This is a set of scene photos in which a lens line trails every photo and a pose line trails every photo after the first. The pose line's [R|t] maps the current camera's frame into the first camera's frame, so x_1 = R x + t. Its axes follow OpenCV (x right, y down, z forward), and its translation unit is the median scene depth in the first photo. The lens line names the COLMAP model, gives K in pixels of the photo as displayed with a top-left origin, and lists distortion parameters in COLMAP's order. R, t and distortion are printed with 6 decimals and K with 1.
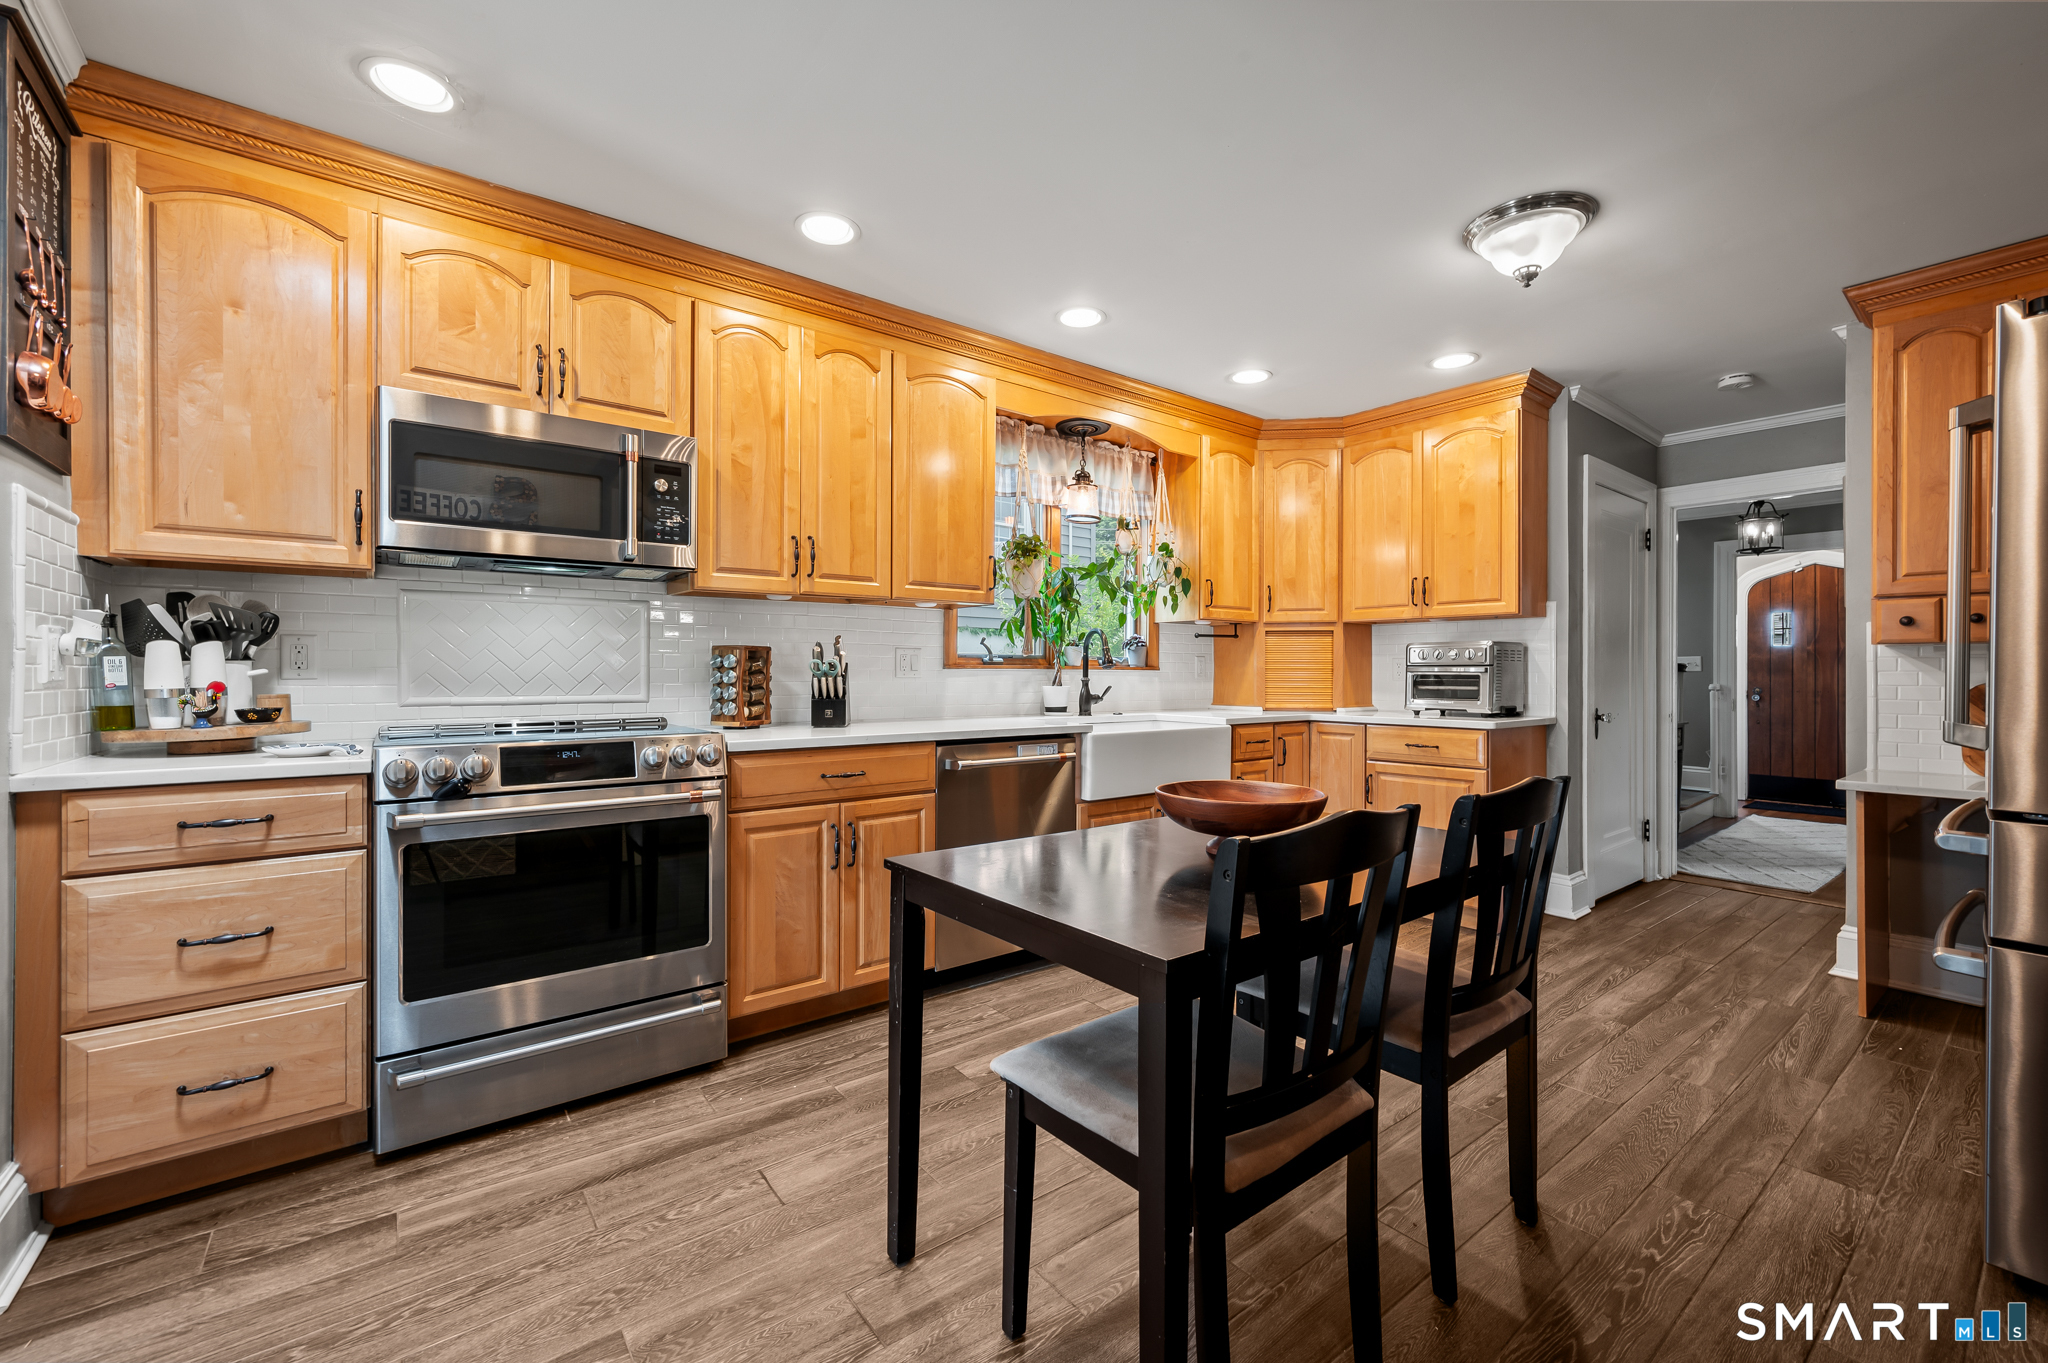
lens RADIAL K [[816.6, 0, 1024.0], [0, 816.6, 681.5], [0, 0, 1]] dist [-0.000429, -0.000031]
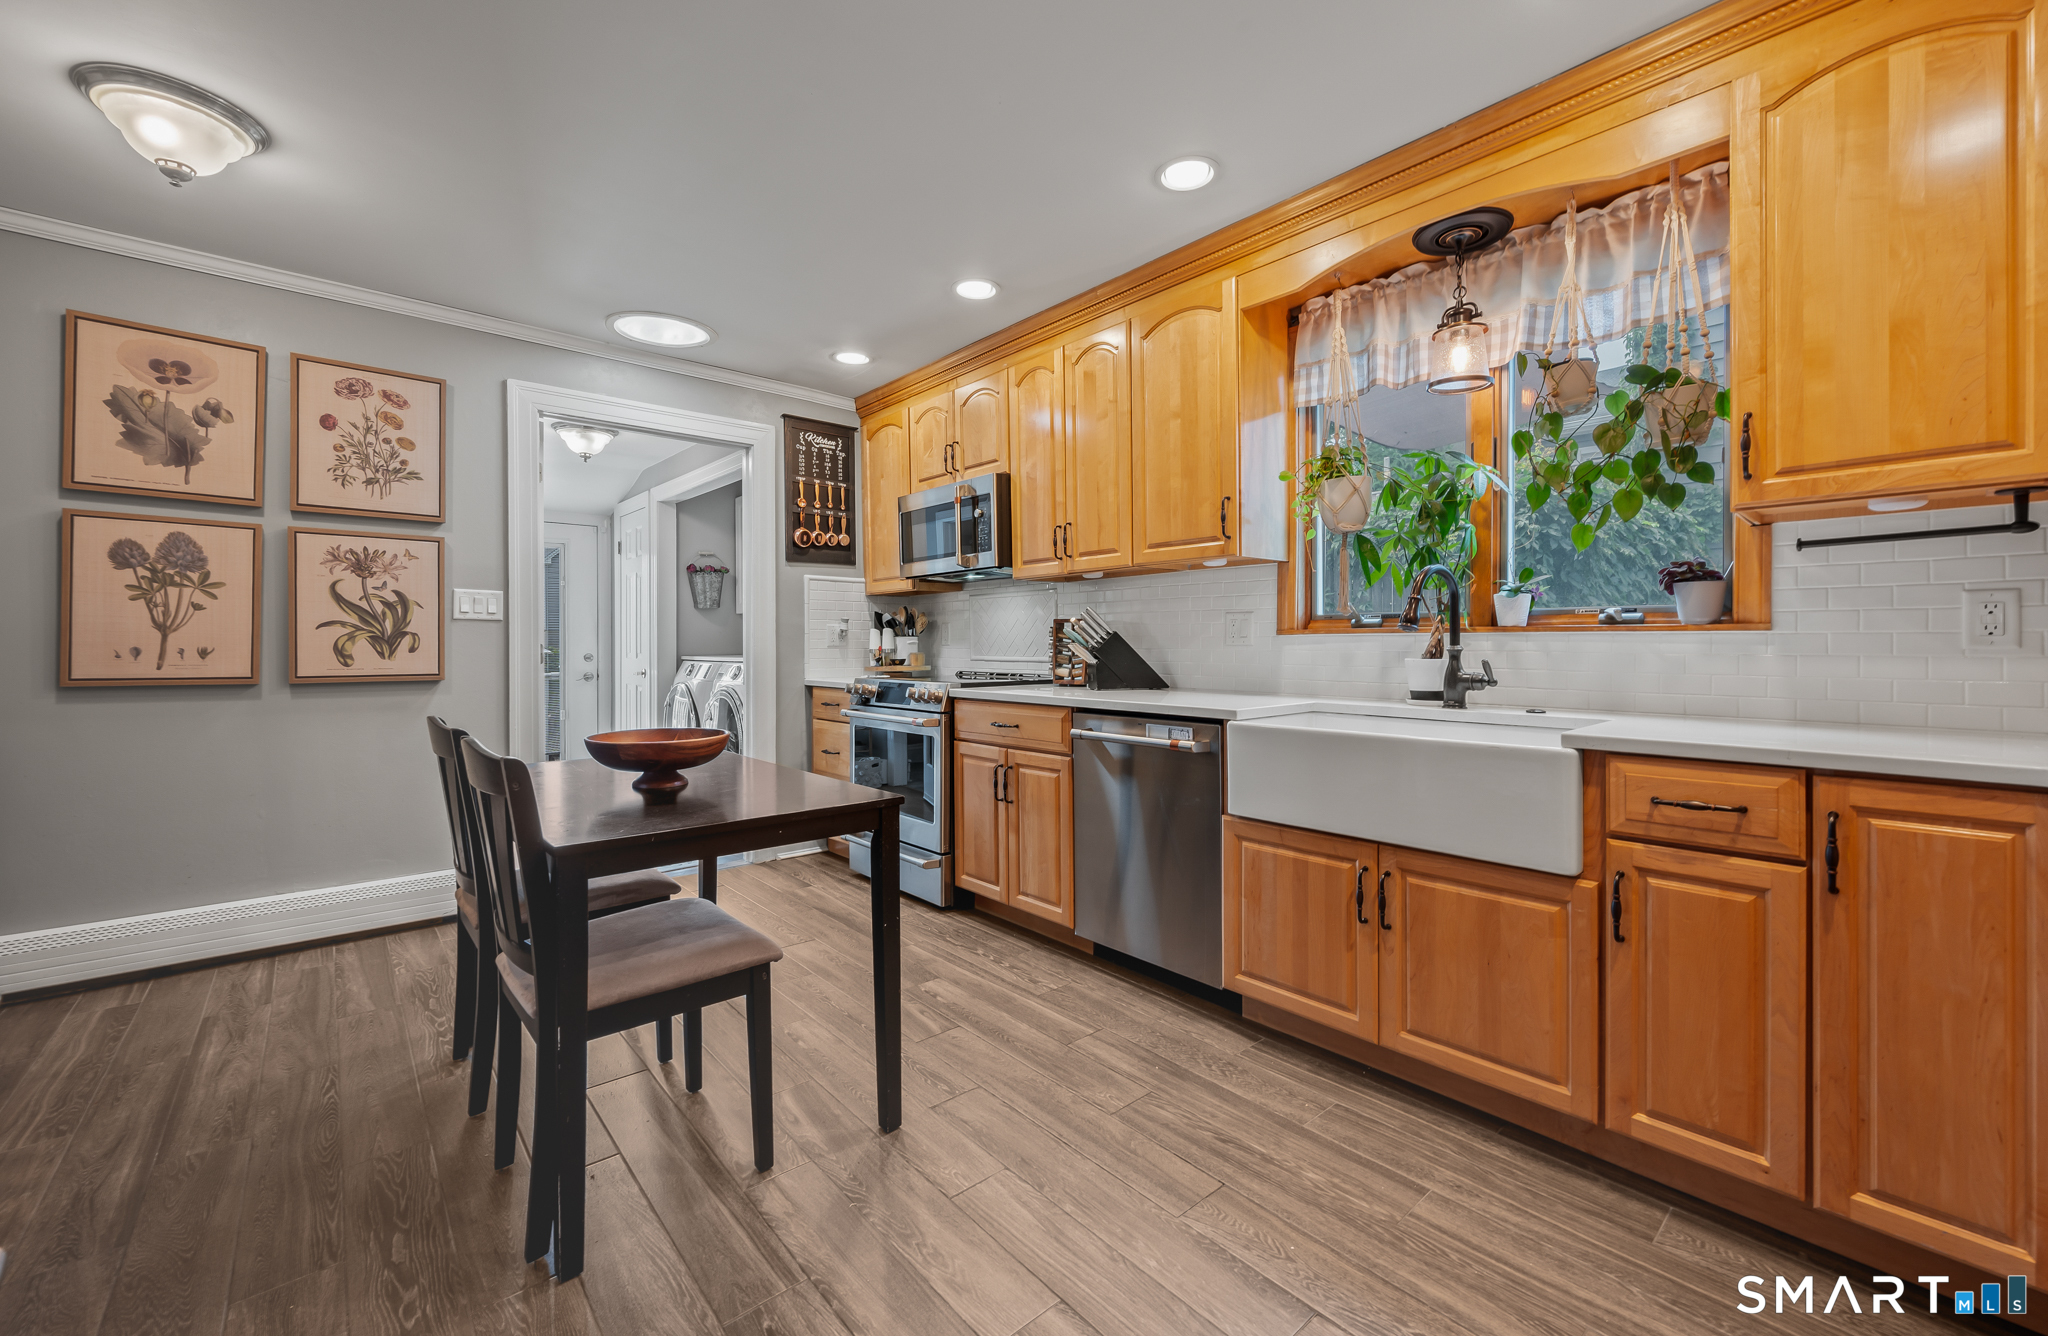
lens RADIAL K [[824.0, 0, 1021.8], [0, 824.0, 656.5], [0, 0, 1]] dist [0.001340, 0.000103]
pose [[0.055363, 0.014202, -0.998365, 0.905803], [-0.005720, 0.999887, 0.013906, -0.004761], [0.998450, 0.004941, 0.055438, 0.871656]]
